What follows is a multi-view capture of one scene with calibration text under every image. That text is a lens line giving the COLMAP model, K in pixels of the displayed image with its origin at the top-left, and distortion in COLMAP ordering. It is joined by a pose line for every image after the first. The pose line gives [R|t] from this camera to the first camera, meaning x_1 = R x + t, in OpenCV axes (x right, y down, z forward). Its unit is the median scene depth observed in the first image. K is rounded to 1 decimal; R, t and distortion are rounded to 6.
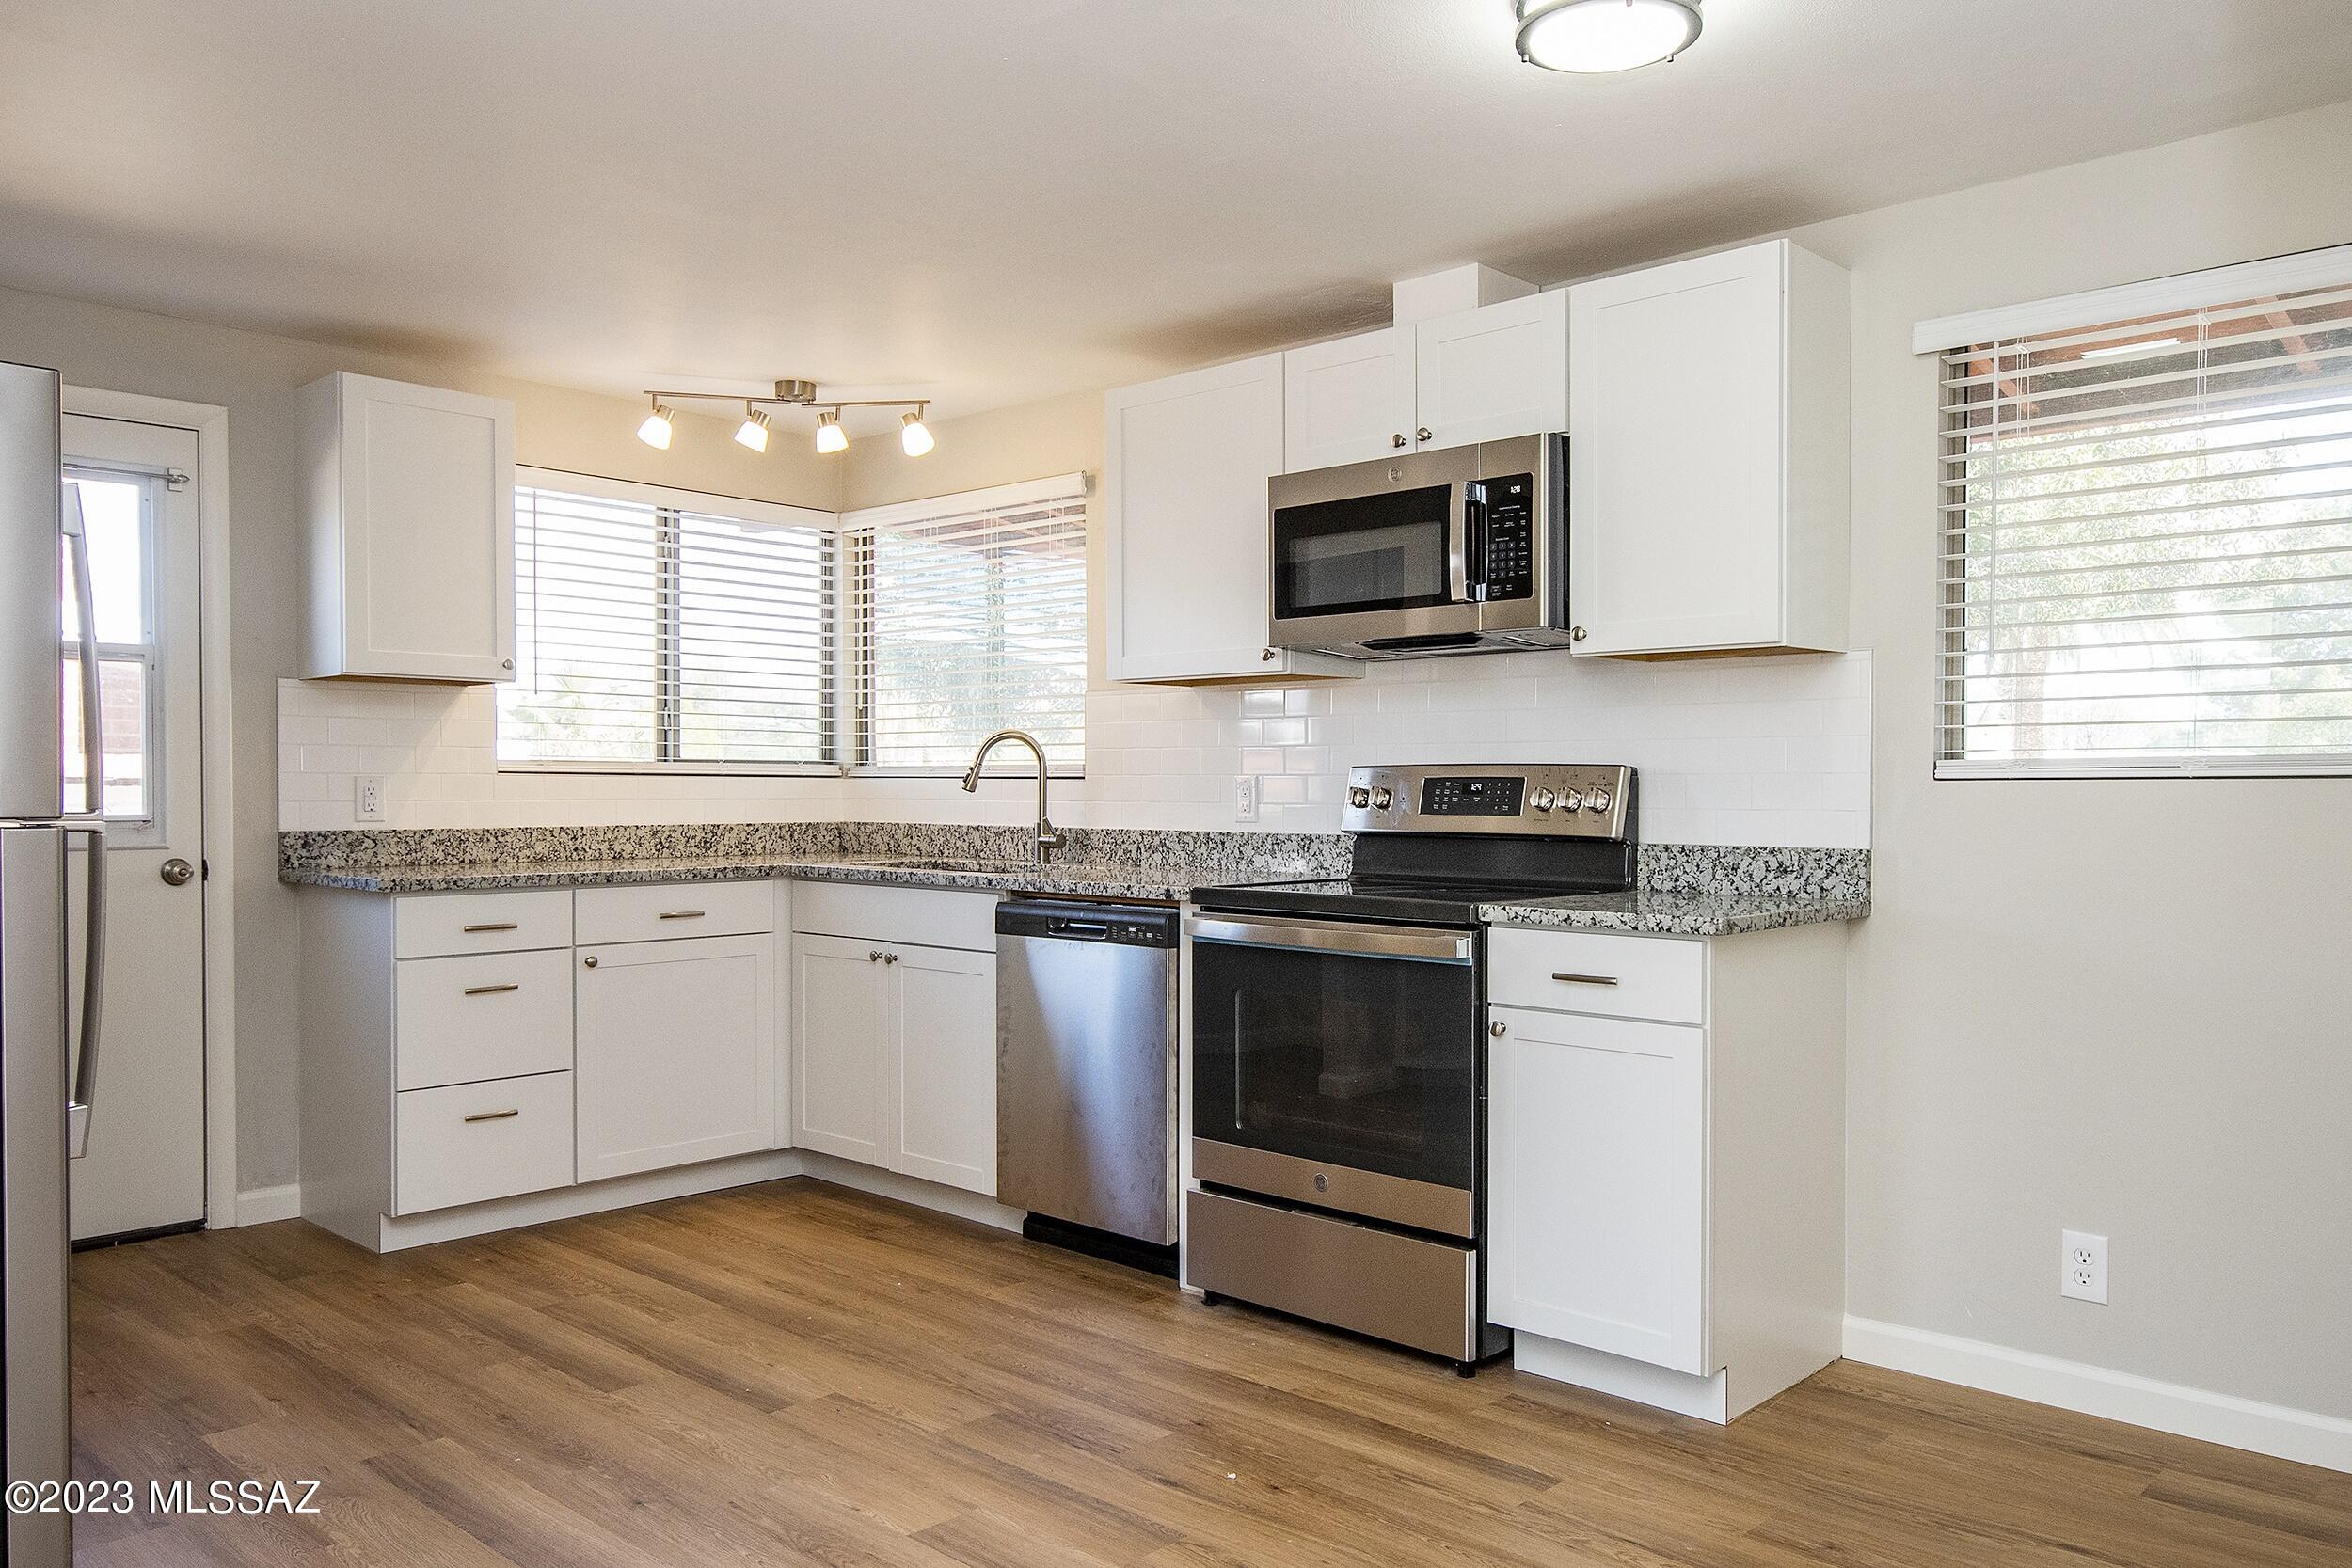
lens RADIAL K [[1656.7, 0, 1182.0], [0, 1656.7, 794.8], [0, 0, 1]] dist [0.031733, -0.003810]
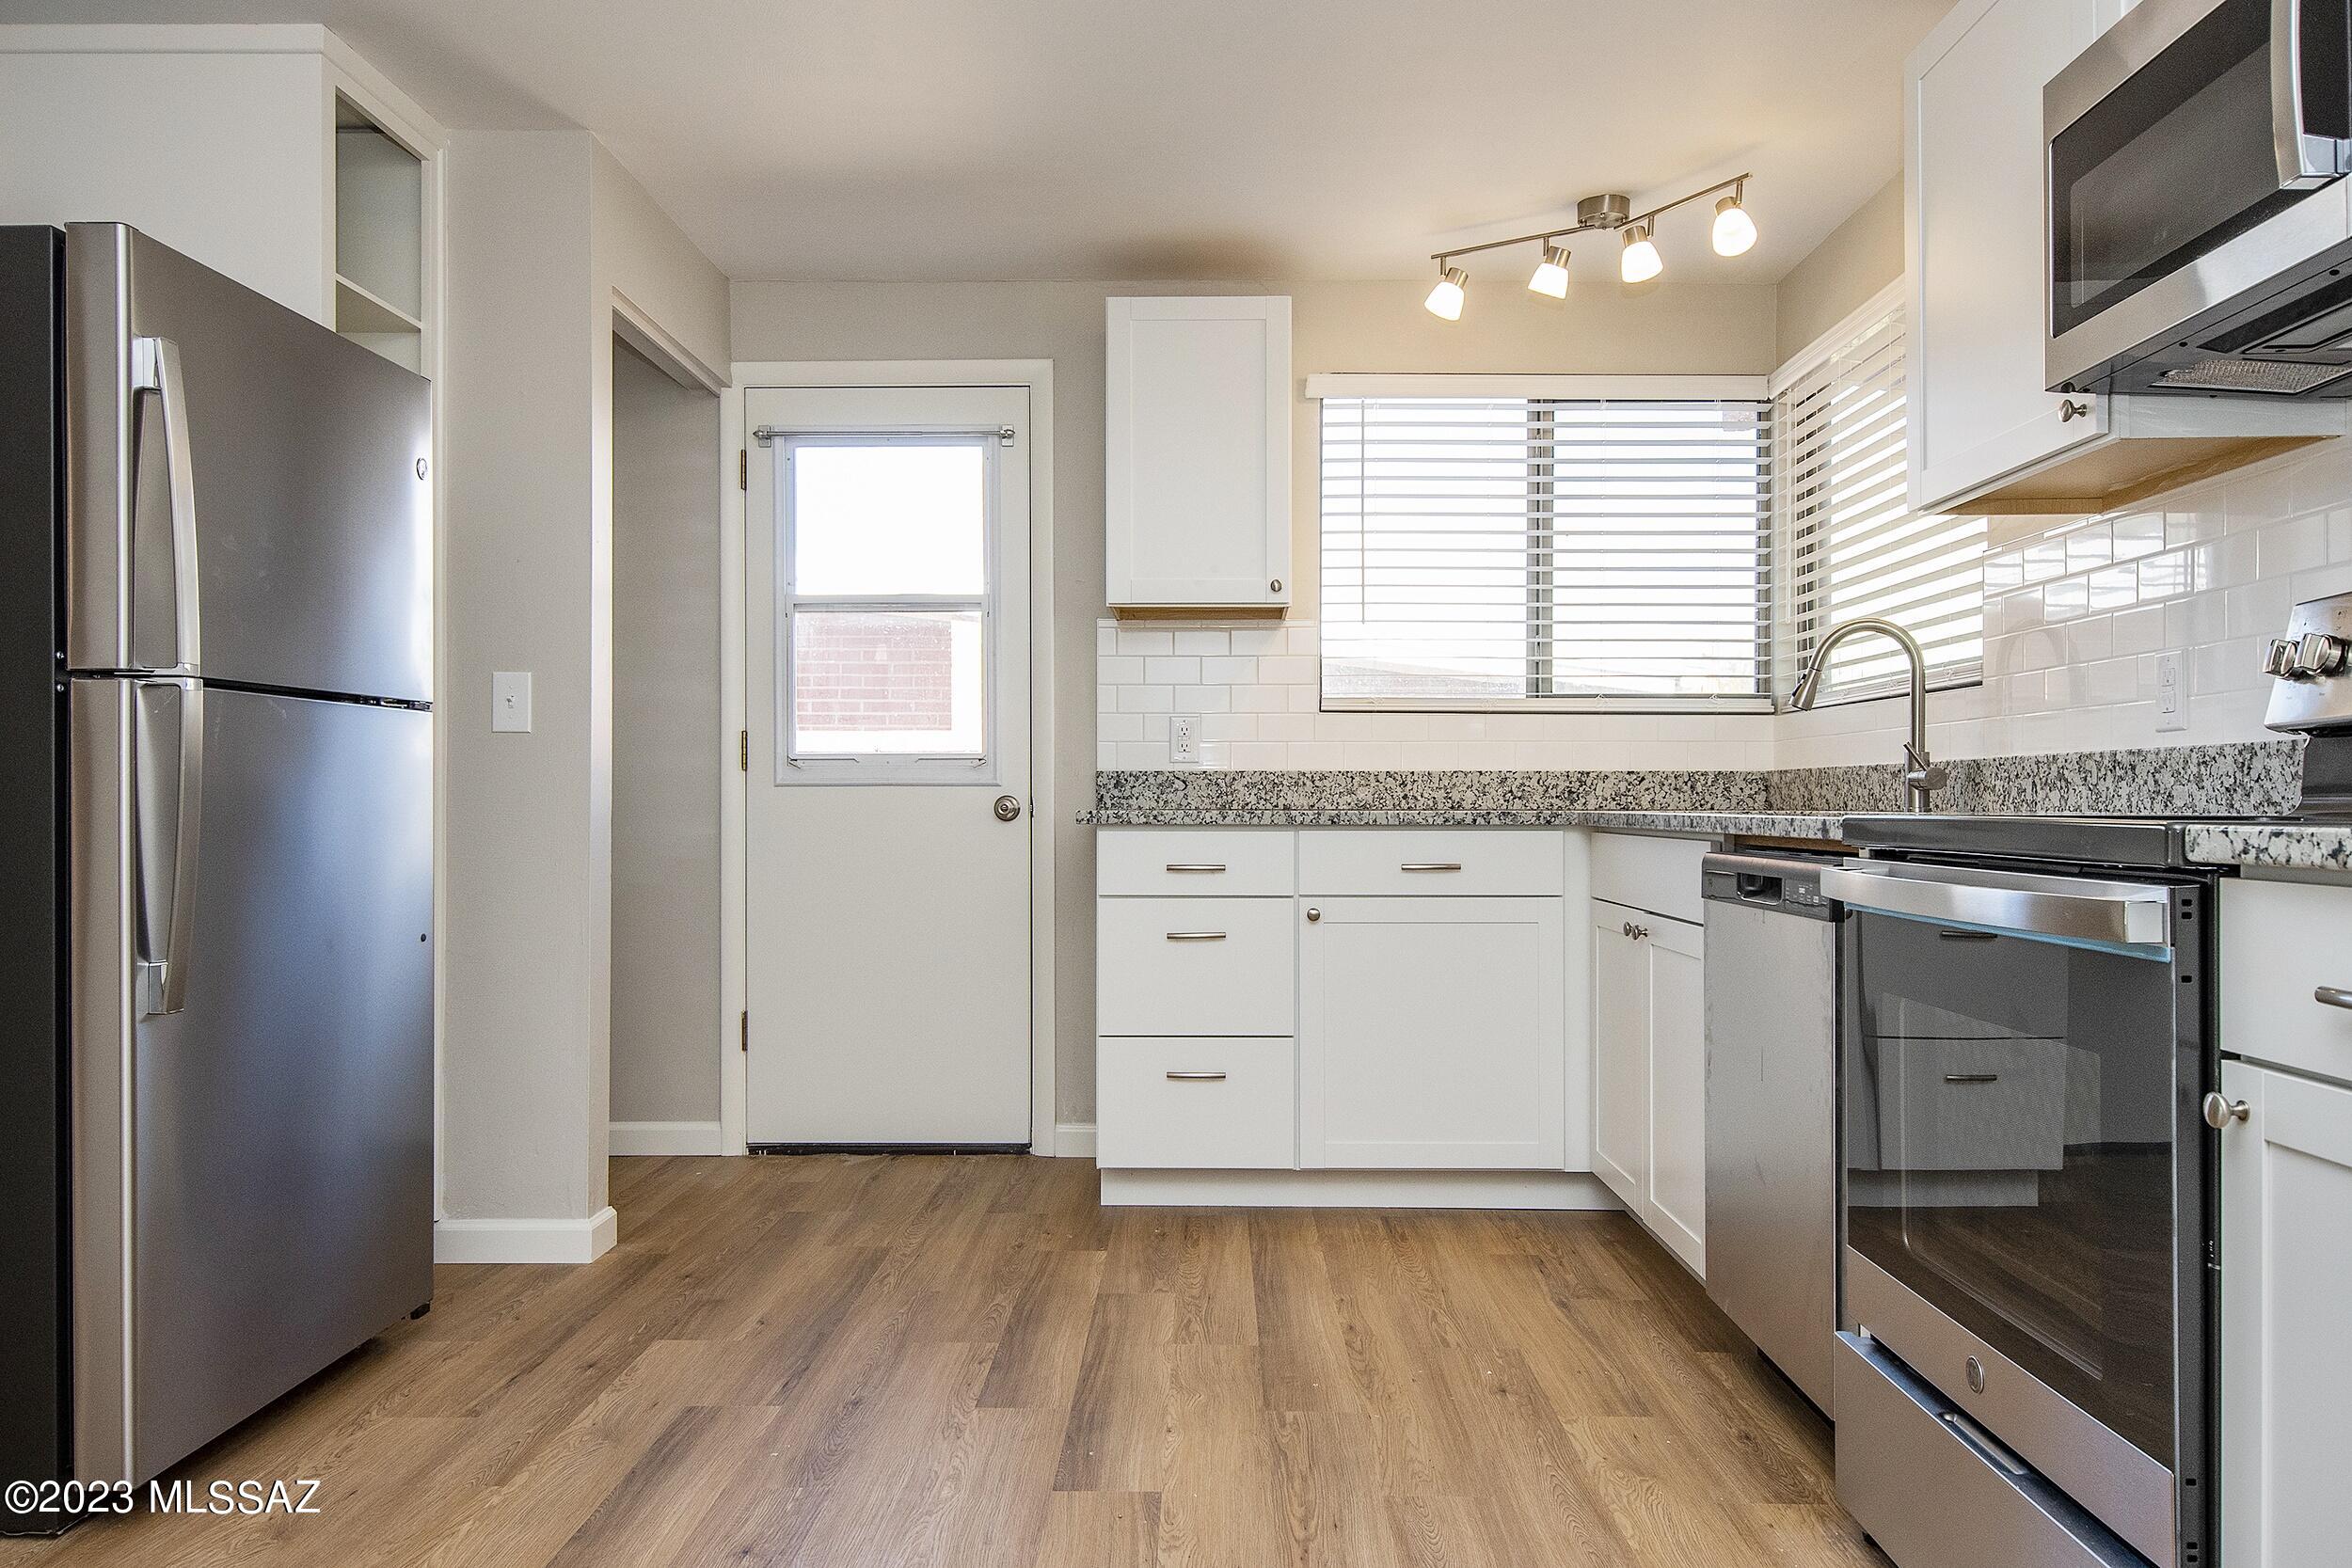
lens RADIAL K [[1656.7, 0, 1239.9], [0, 1656.7, 788.1], [0, 0, 1]] dist [0.031733, -0.003810]
pose [[0.688188, -0.009888, -0.725465, 0.237406], [-0.000295, 0.999903, -0.013908, 0.044776], [0.725532, 0.009785, 0.688119, 0.364607]]
